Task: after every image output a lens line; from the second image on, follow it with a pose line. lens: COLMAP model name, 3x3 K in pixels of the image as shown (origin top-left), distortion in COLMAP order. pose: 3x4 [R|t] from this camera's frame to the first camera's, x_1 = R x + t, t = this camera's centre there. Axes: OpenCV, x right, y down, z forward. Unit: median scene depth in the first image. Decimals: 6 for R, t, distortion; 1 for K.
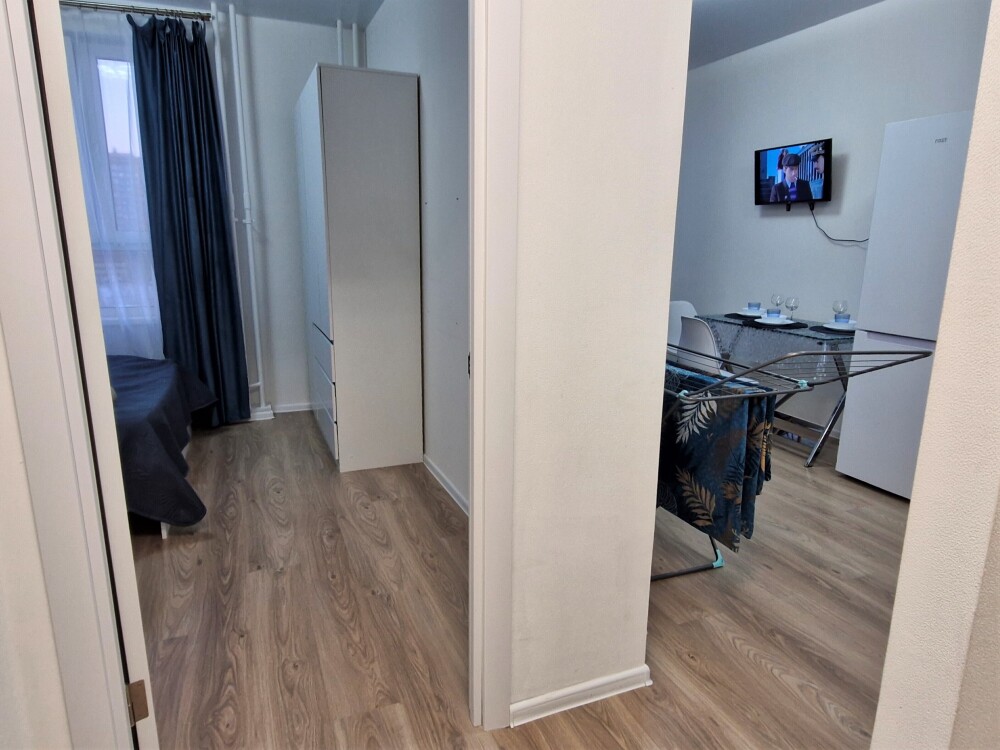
lens RADIAL K [[623.7, 0, 499.5], [0, 623.7, 379.8], [0, 0, 1]] dist [0.004323, 0.001147]
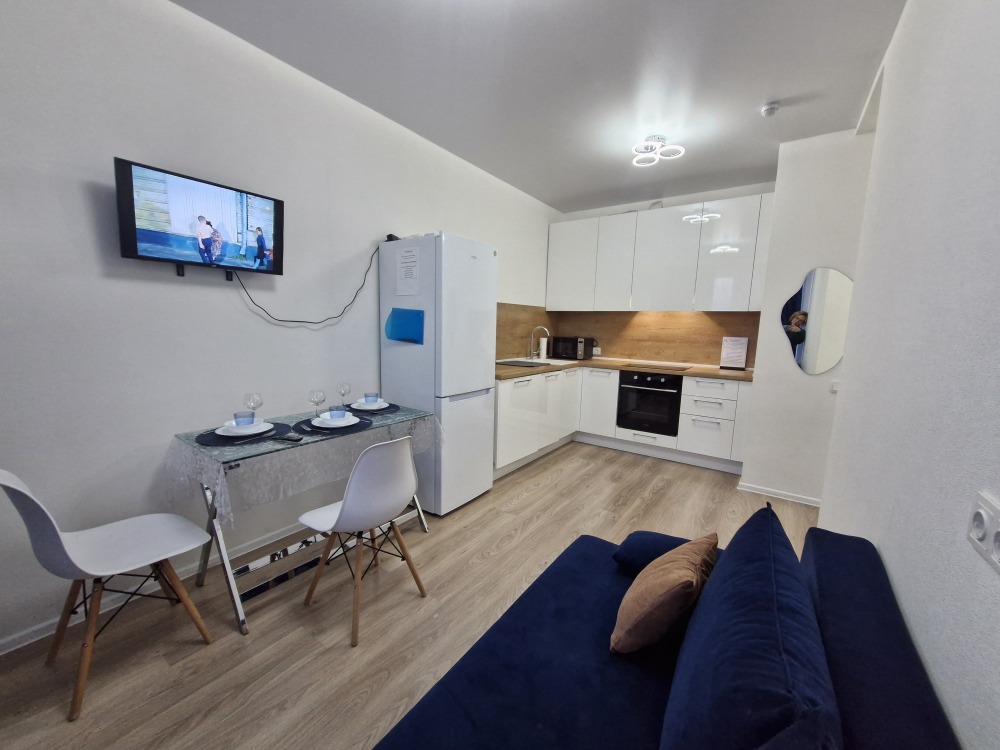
lens RADIAL K [[399.7, 0, 500.7], [0, 399.7, 376.6], [0, 0, 1]] dist [0.002481, 0.000439]
pose [[-0.538690, -0.131604, 0.832162, -0.104037], [0.157990, 0.954423, 0.253212, -0.251187], [-0.827558, 0.267876, -0.493346, 1.085368]]
